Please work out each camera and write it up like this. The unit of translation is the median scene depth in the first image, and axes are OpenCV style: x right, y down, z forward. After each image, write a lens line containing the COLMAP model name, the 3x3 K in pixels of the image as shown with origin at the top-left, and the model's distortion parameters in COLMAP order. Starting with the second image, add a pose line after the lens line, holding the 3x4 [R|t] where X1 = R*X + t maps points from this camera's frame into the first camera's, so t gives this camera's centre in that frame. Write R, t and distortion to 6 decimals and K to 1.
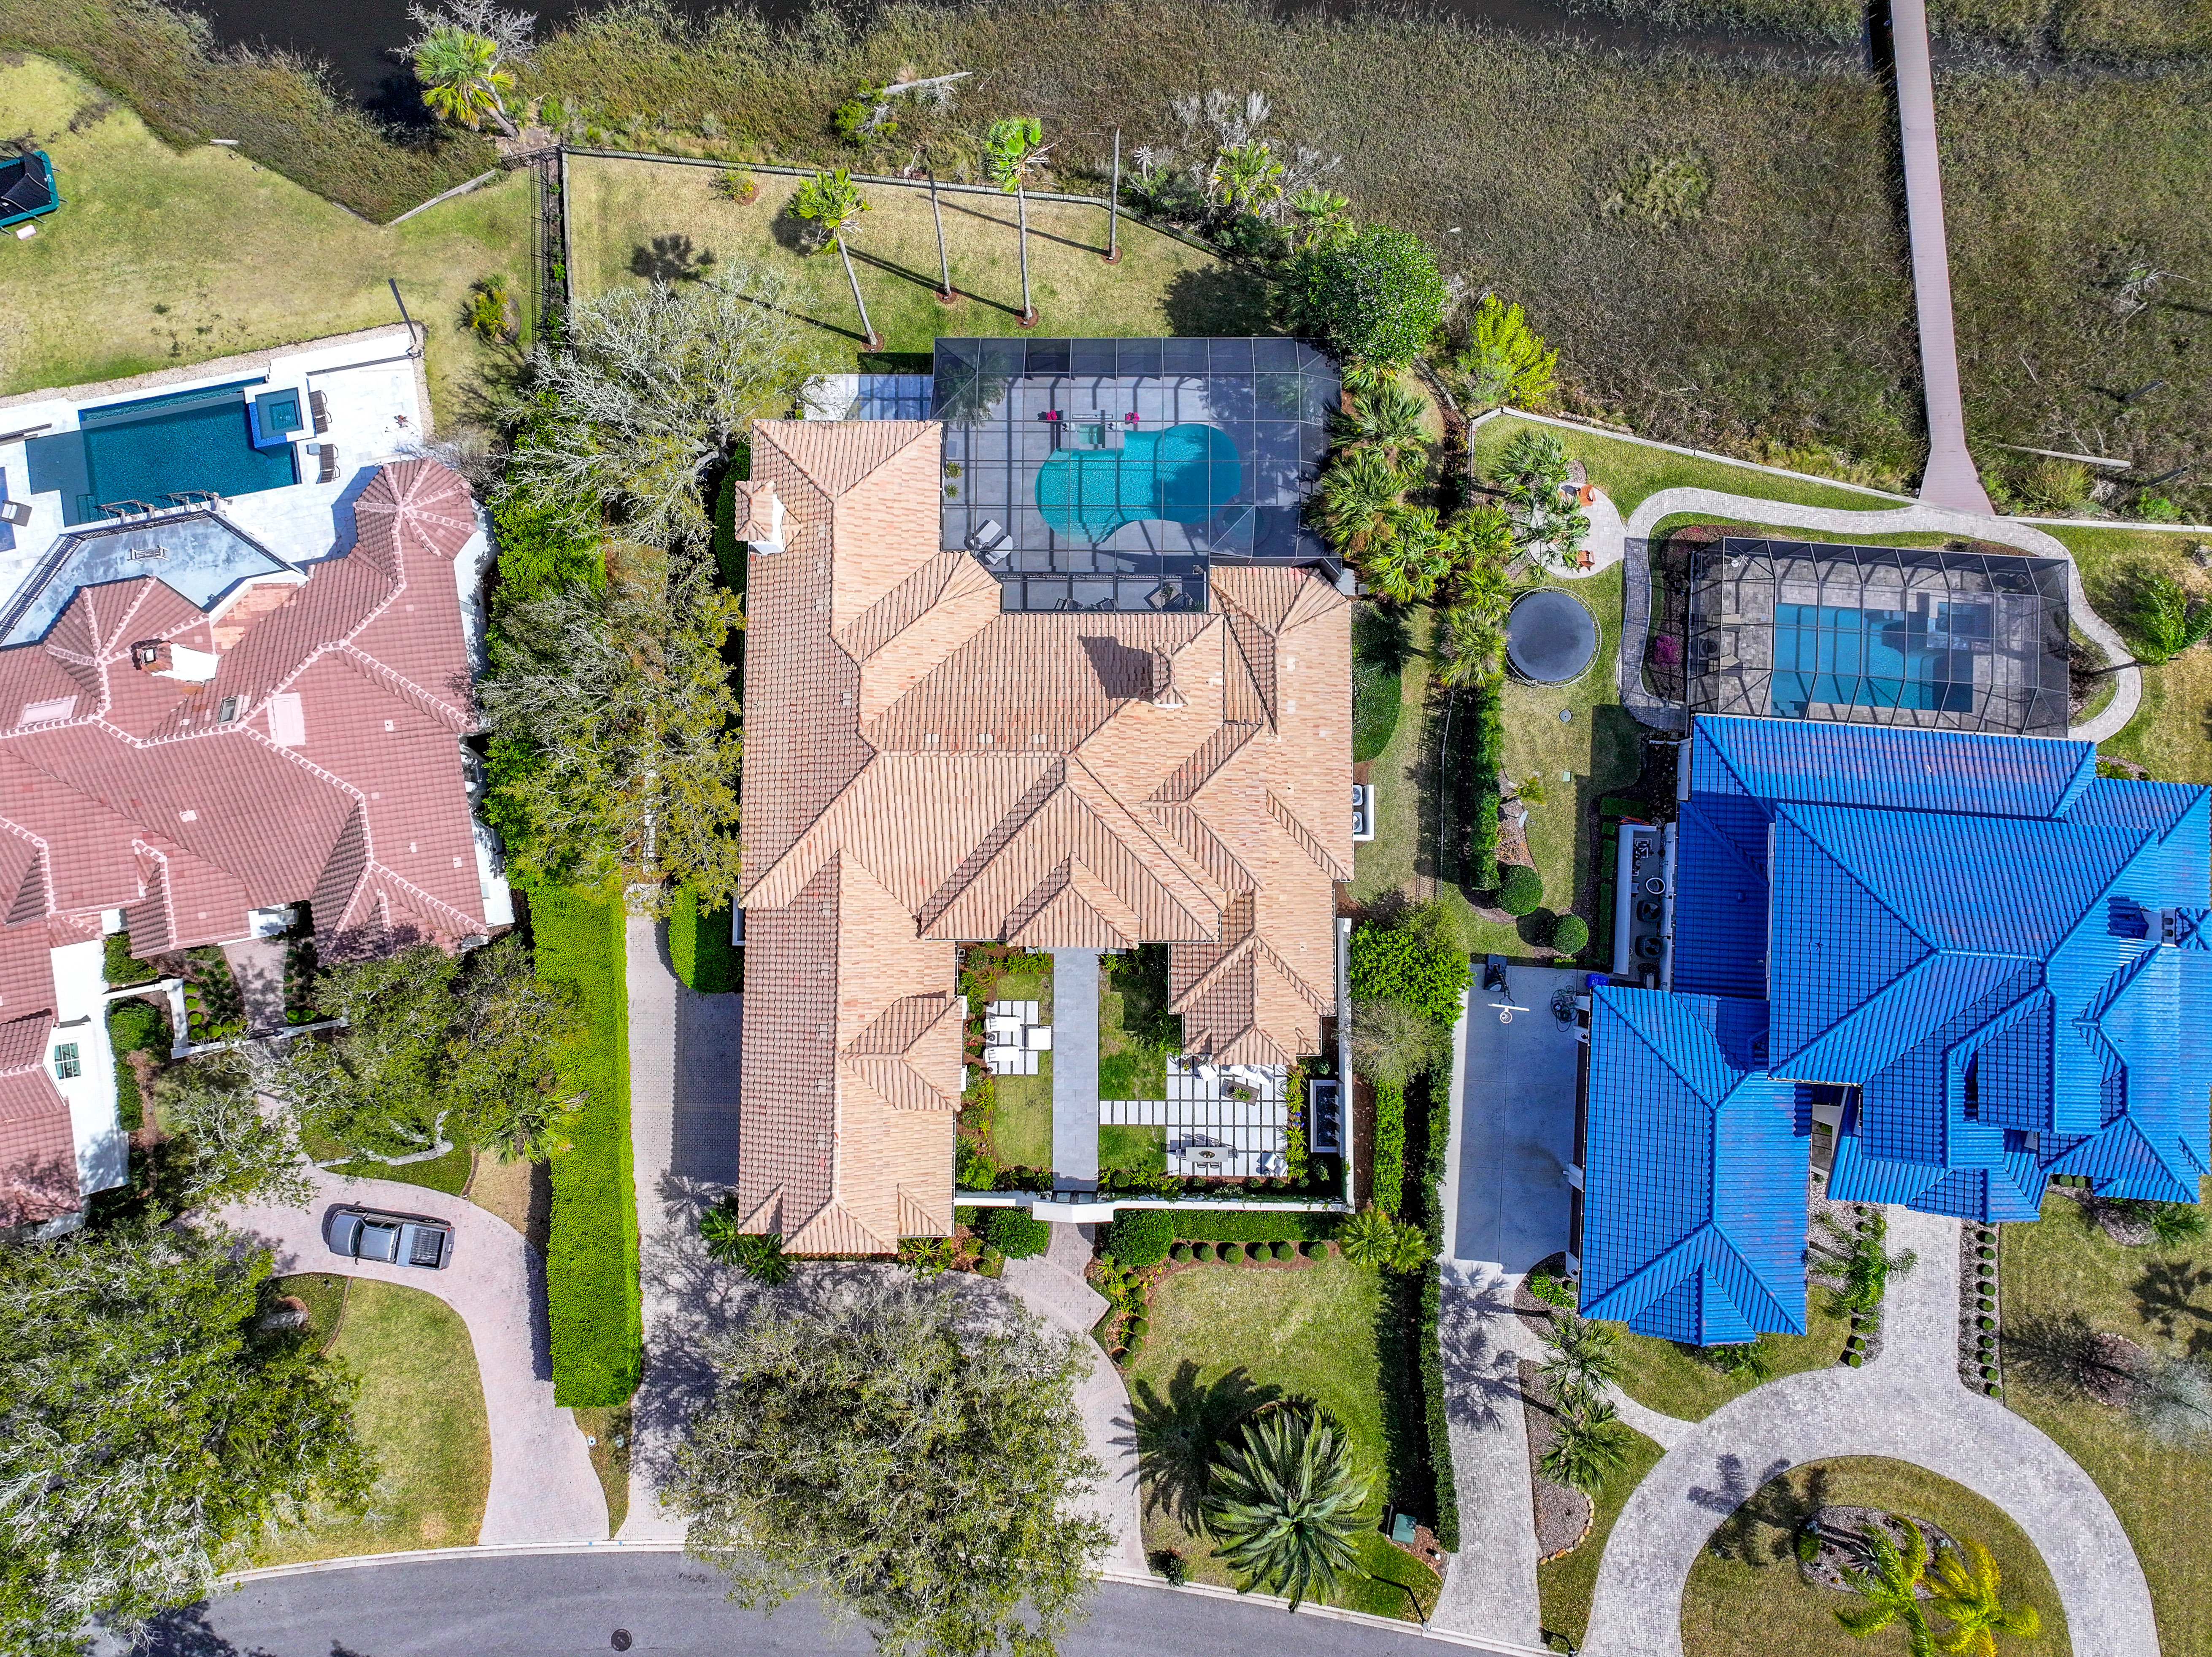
lens RADIAL K [[1597.1, 0, 1090.6], [0, 1597.1, 617.4], [0, 0, 1]] dist [-0.000369, -0.004657]
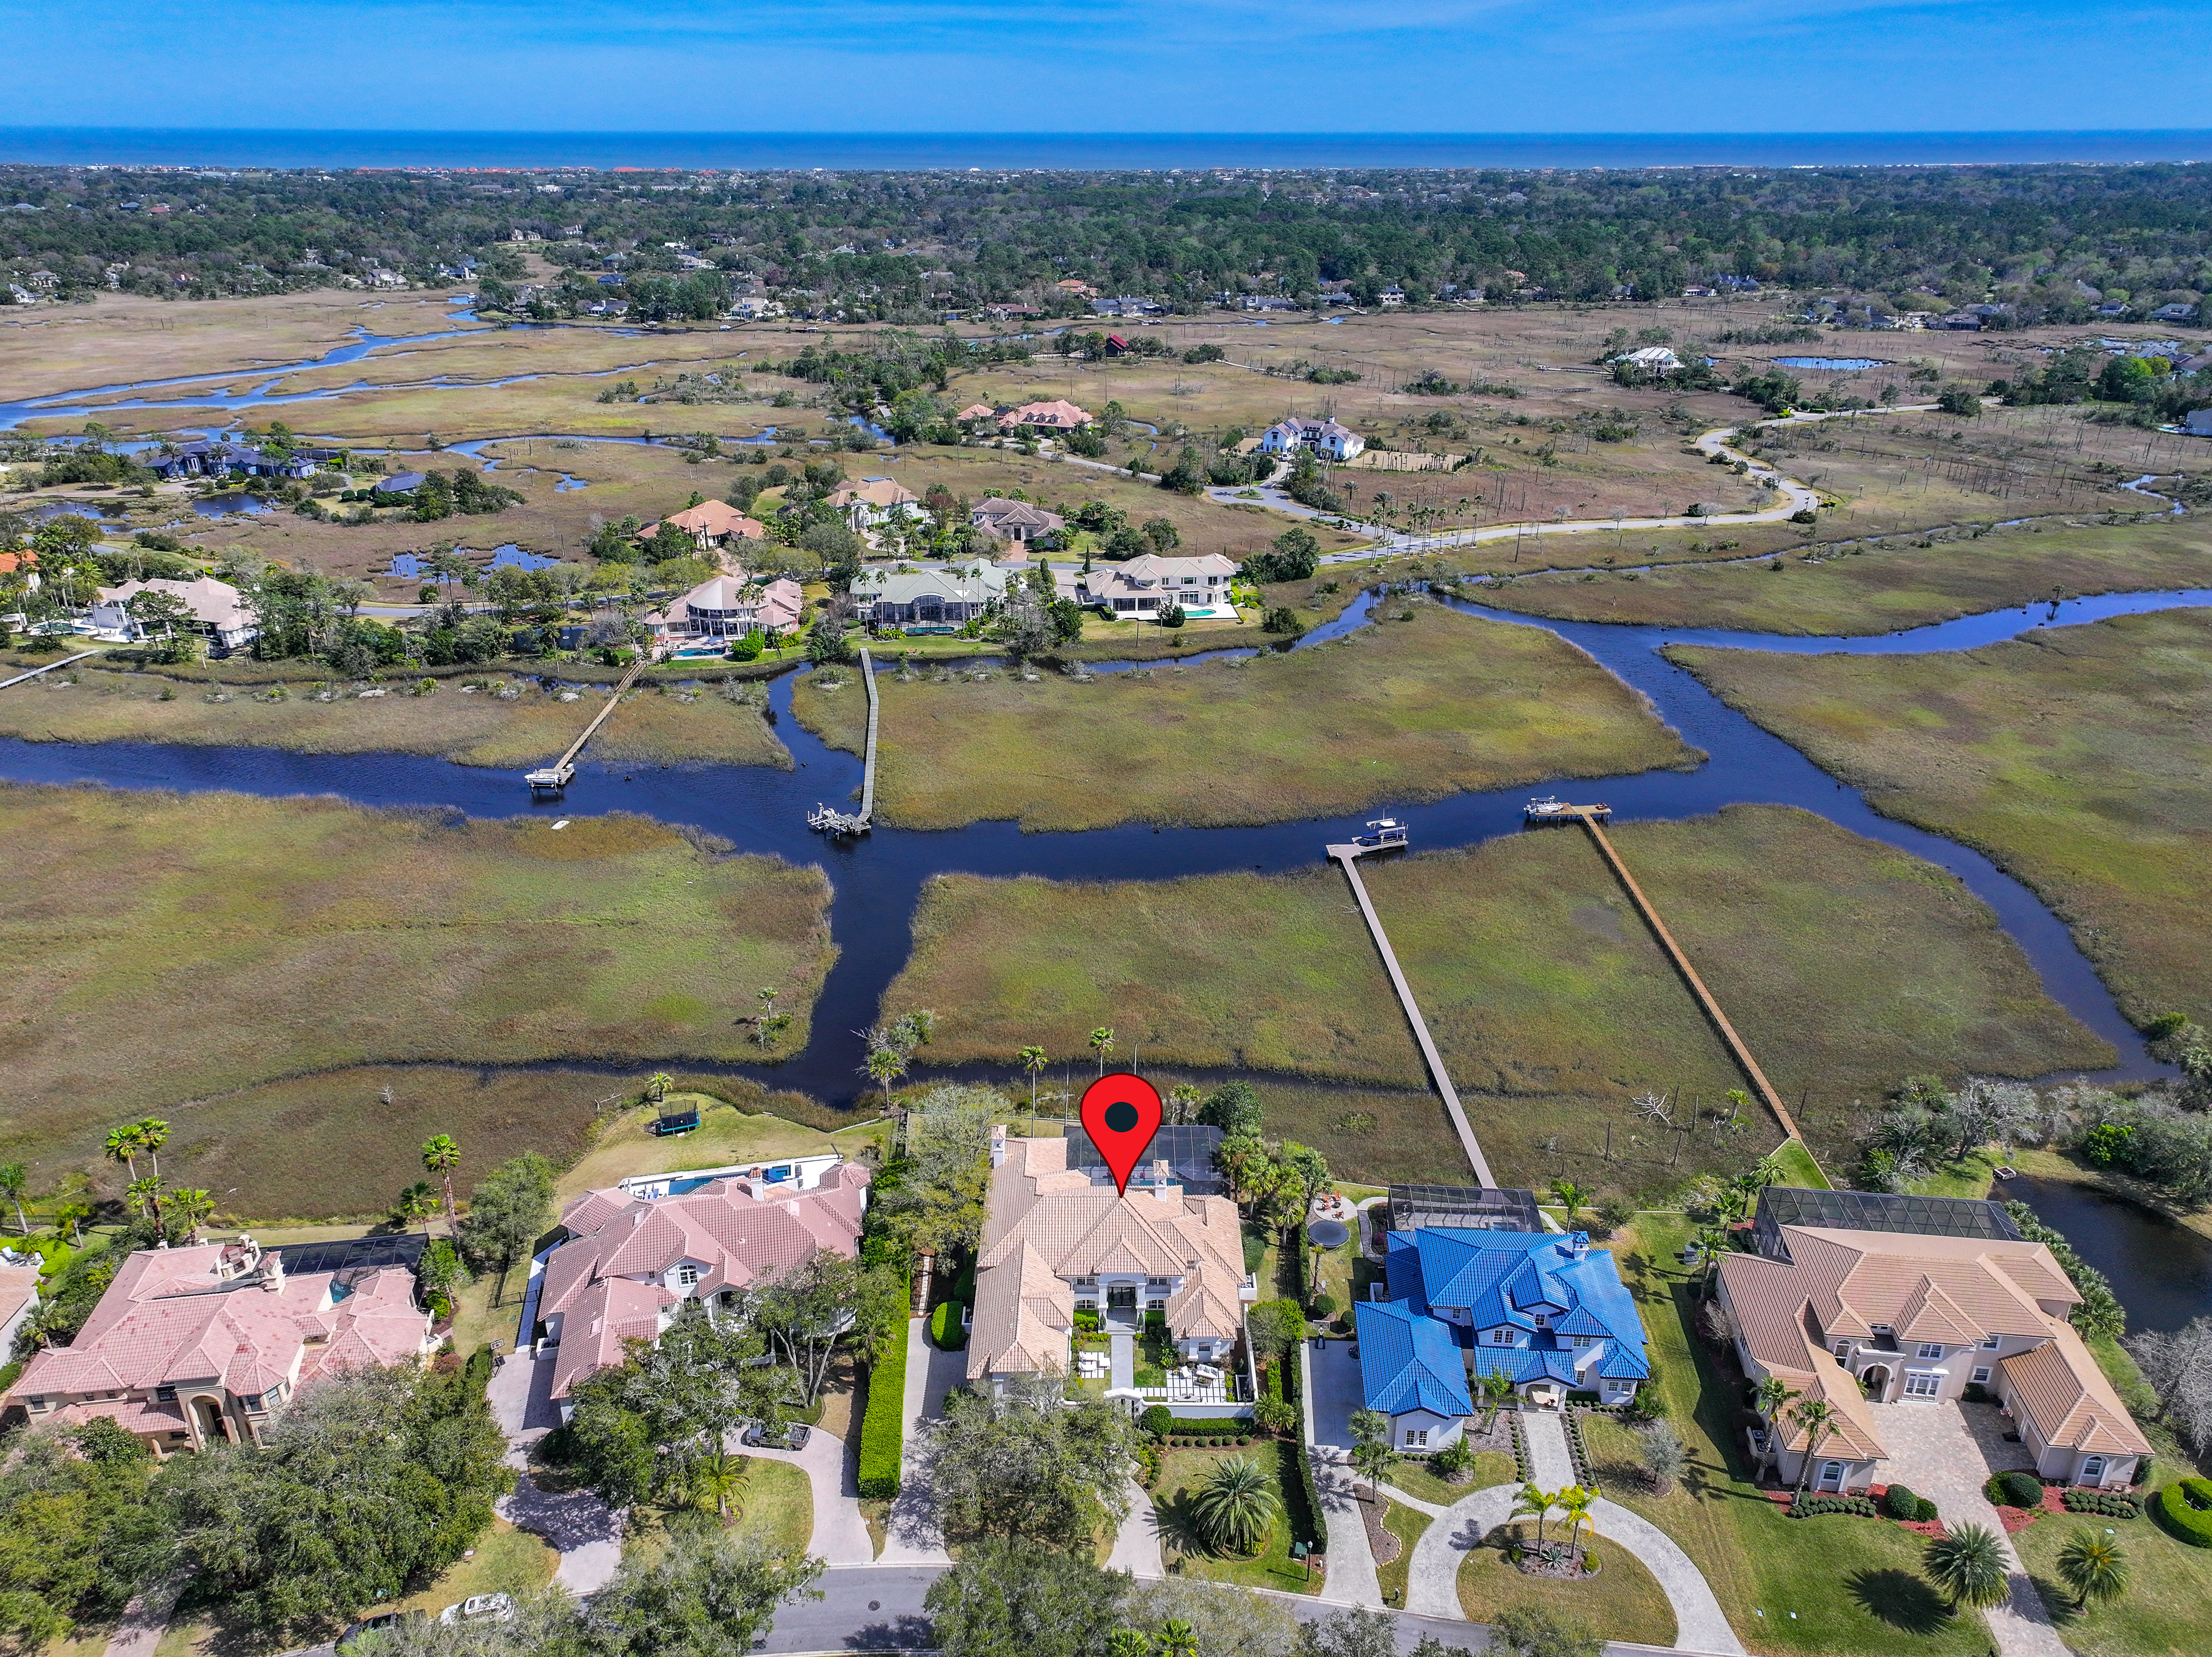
lens RADIAL K [[1547.7, 0, 1106.0], [0, 1547.7, 828.5], [0, 0, 1]] dist [-0.035887, -0.001020]
pose [[0.999909, 0.010348, 0.008694, -0.056180], [0.002281, 0.504826, -0.863218, 1.669431], [-0.013321, 0.863159, 0.504756, -0.625241]]
